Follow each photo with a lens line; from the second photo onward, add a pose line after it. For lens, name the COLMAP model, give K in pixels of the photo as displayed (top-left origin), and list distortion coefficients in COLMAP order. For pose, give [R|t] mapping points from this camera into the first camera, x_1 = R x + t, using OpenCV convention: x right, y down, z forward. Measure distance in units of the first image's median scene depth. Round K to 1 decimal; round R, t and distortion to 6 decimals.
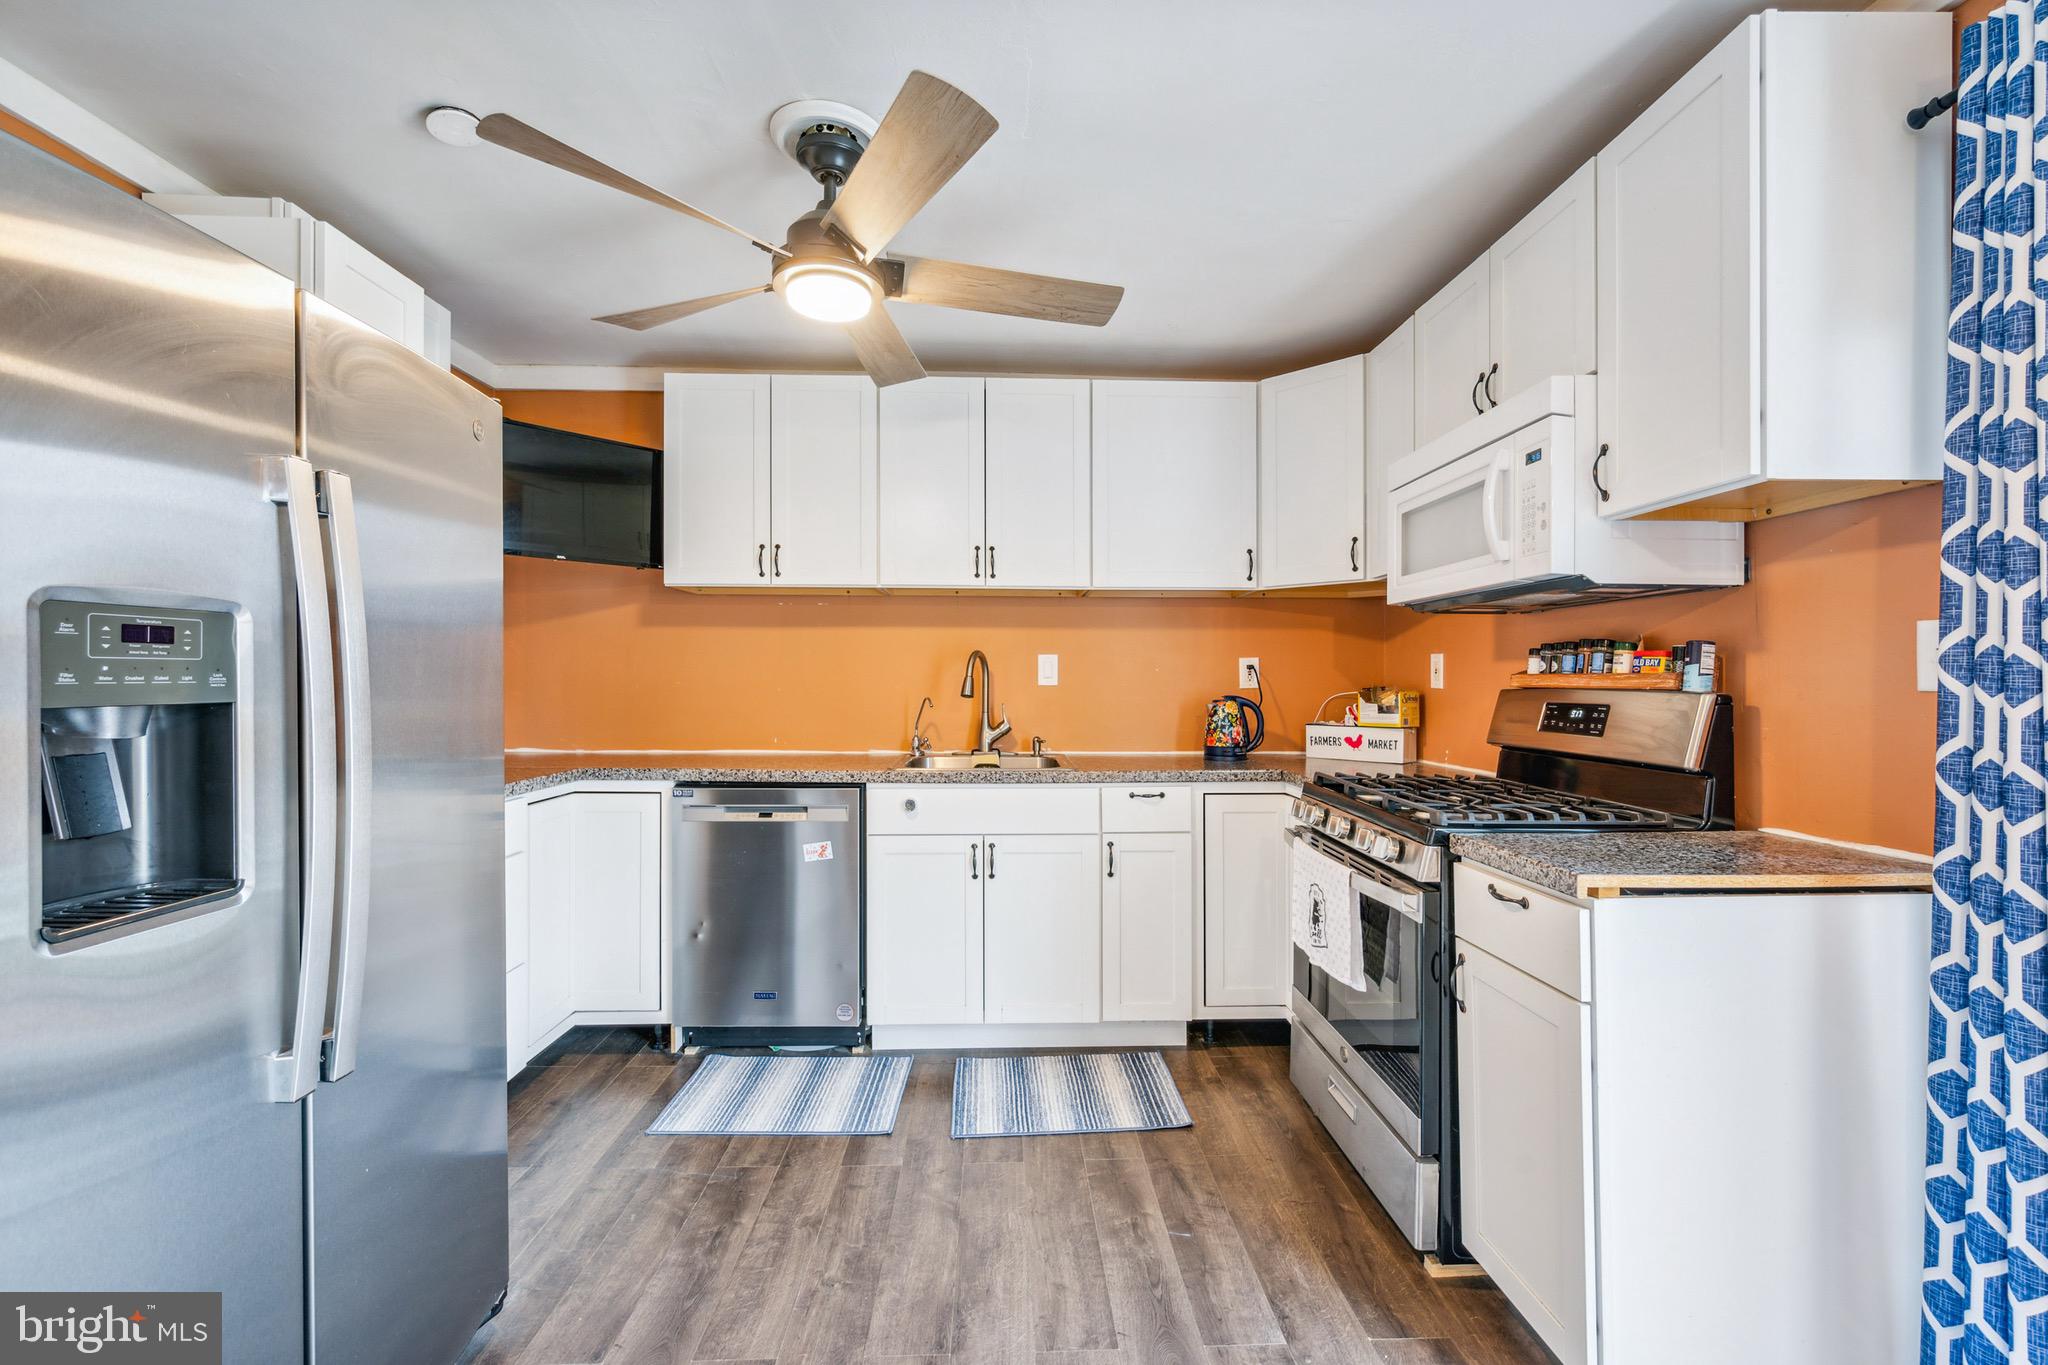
lens RADIAL K [[853.3, 0, 1024.0], [0, 853.3, 682.5], [0, 0, 1]] dist [0.000633, -0.000221]
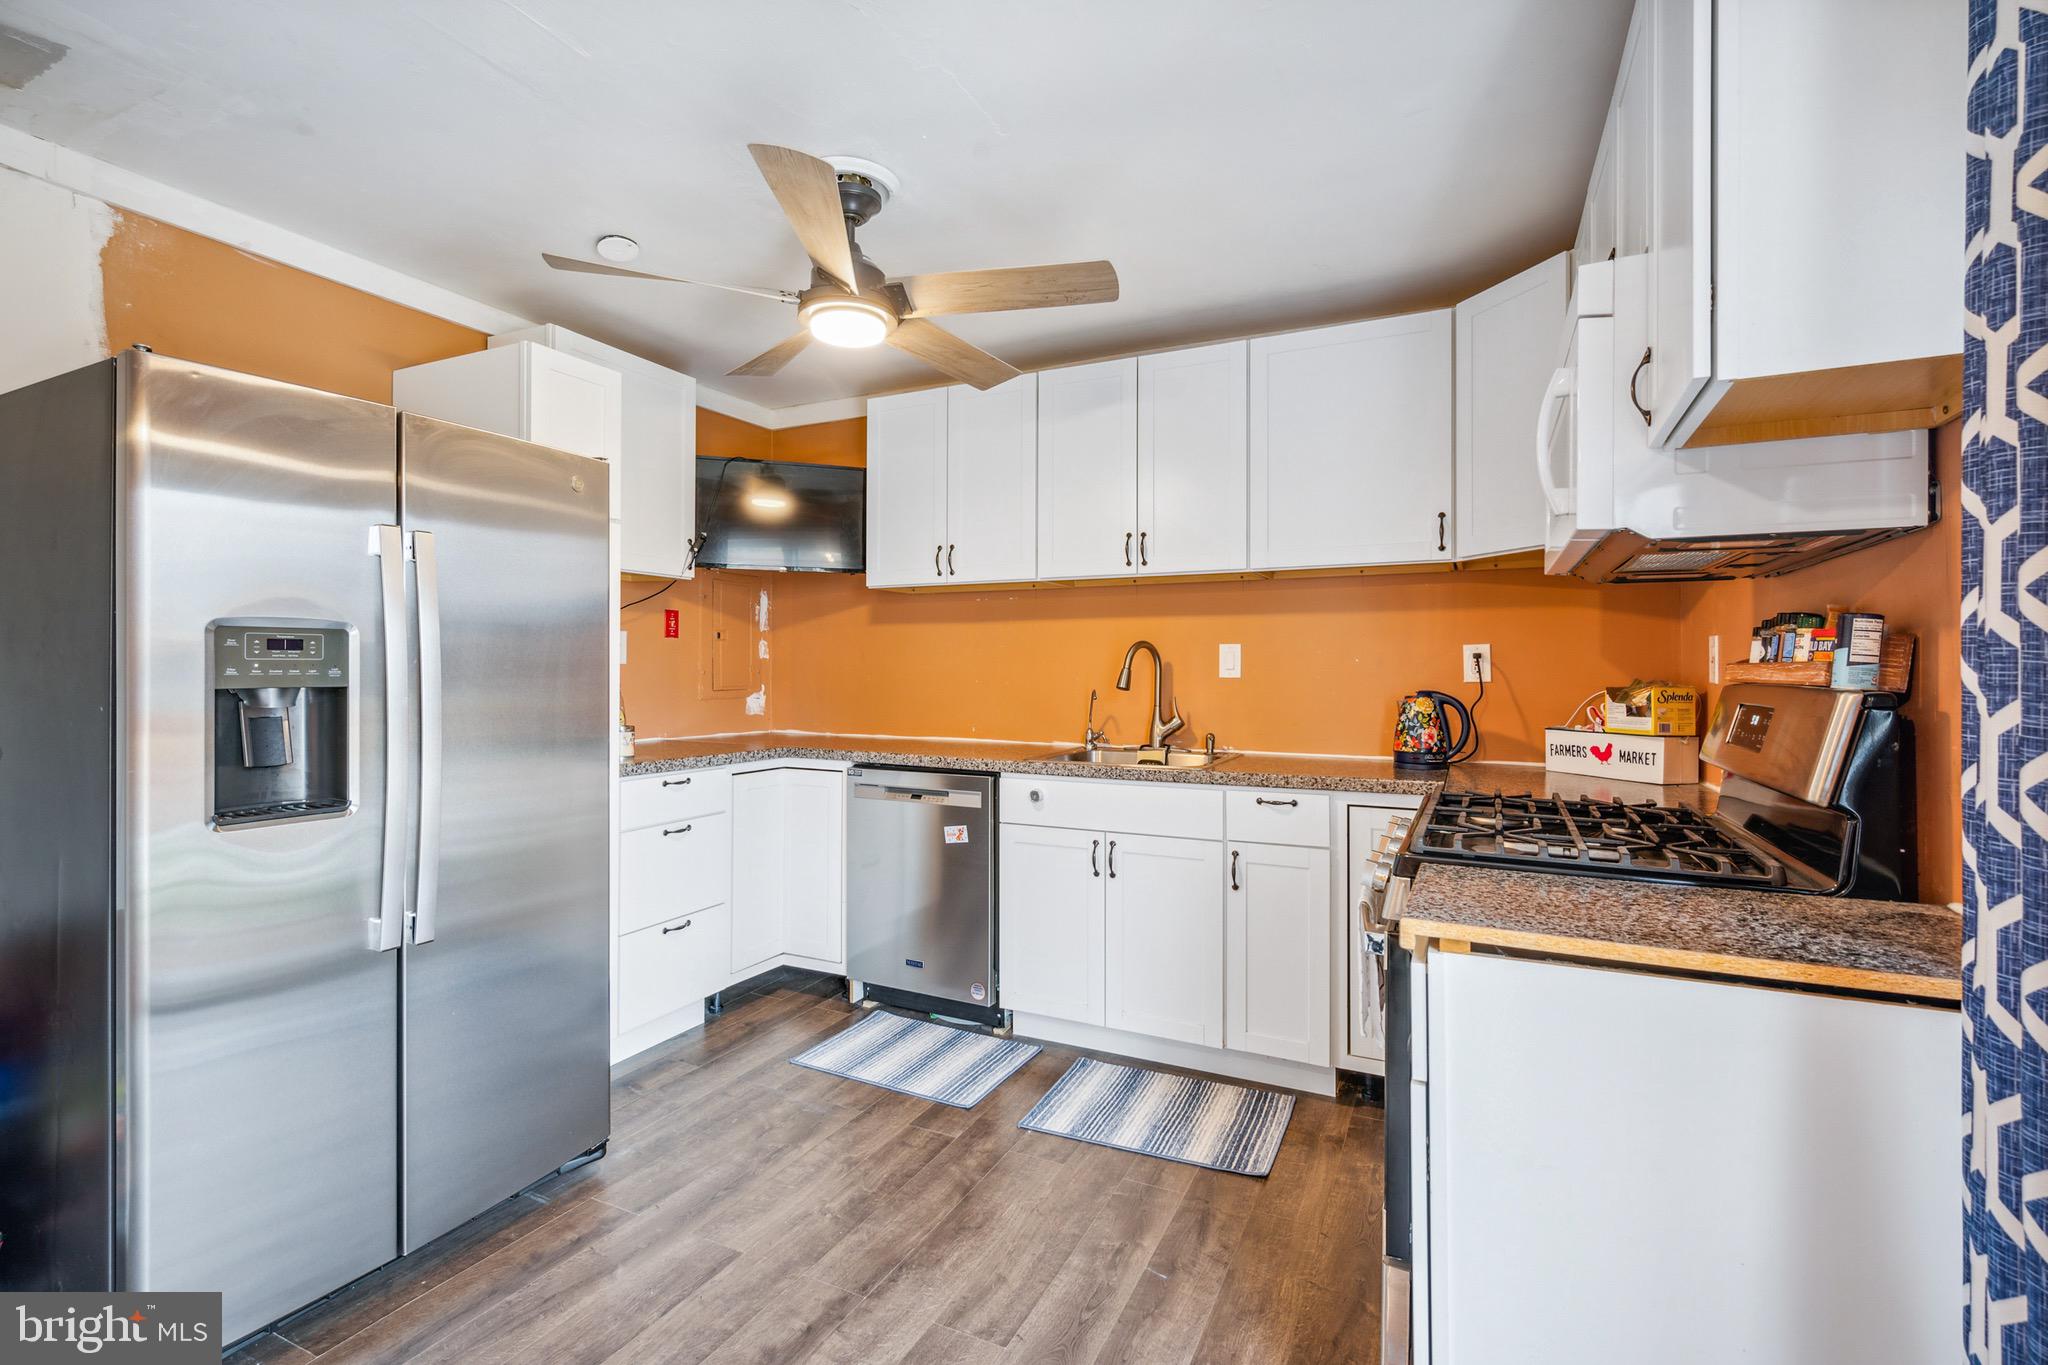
lens RADIAL K [[909.9, 0, 1020.5], [0, 909.9, 670.3], [0, 0, 1]] dist [0.003066, 0.000225]
pose [[0.883380, -0.001224, -0.468656, 0.353295], [-0.001033, 0.999989, -0.004559, -0.000111], [0.468657, 0.004512, 0.883369, 0.040193]]
